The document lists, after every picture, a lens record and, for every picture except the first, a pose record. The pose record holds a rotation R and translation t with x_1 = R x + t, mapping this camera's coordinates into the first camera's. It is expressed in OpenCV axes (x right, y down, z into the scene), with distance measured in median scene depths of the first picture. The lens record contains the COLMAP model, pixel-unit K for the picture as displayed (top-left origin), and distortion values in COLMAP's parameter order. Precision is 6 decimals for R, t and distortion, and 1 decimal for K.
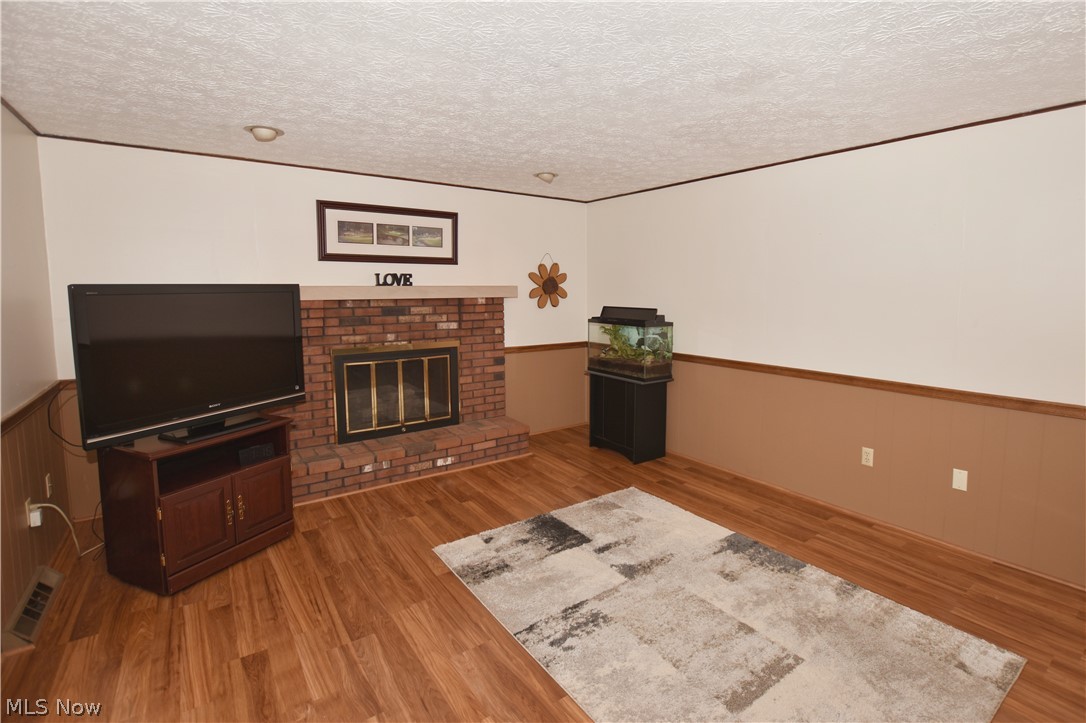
lens RADIAL K [[508.1, 0, 547.0], [0, 508.1, 336.2], [0, 0, 1]] dist [-0.032169, 0.000096]
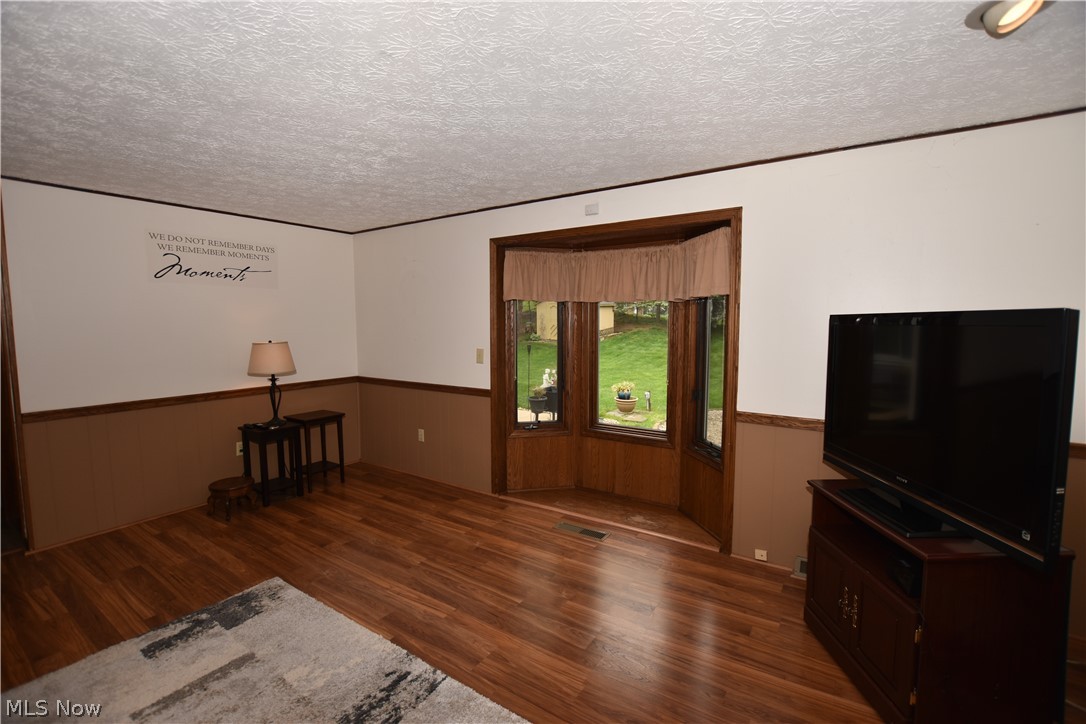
lens RADIAL K [[481.4, 0, 543.0], [0, 481.4, 362.0], [0, 0, 1]] dist [-0.025757, 0.000408]
pose [[-0.922736, 0.036133, -0.383734, 0.051826], [-0.031185, 0.985333, 0.167768, -0.087896], [0.384168, 0.166772, -0.908076, 0.956519]]
